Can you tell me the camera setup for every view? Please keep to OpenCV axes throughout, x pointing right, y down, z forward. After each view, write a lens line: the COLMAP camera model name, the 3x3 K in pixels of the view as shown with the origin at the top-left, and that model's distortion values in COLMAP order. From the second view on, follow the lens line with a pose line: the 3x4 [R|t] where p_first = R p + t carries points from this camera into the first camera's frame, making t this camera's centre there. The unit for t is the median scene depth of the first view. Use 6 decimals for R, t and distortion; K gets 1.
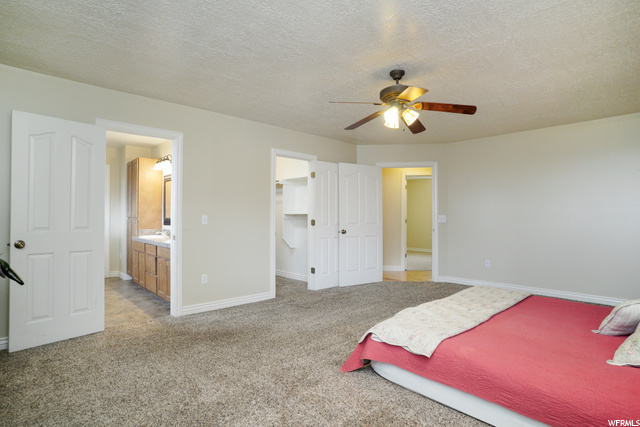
lens RADIAL K [[341.6, 0, 320.0], [0, 341.6, 213.5], [0, 0, 1]] dist [0.014459, 0.000764]
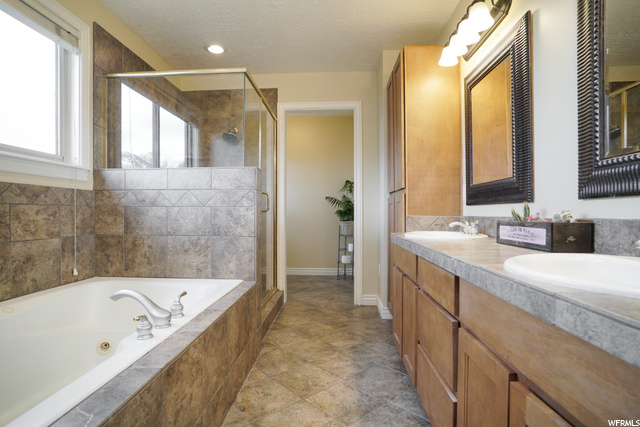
lens RADIAL K [[314.5, 0, 320.0], [0, 314.5, 213.5], [0, 0, 1]] dist [0.000961, 0.000105]
pose [[0.702029, -0.001968, -0.712145, -0.351545], [0.011889, 0.999889, 0.008956, 0.041463], [0.712049, -0.014754, 0.701975, 0.700553]]
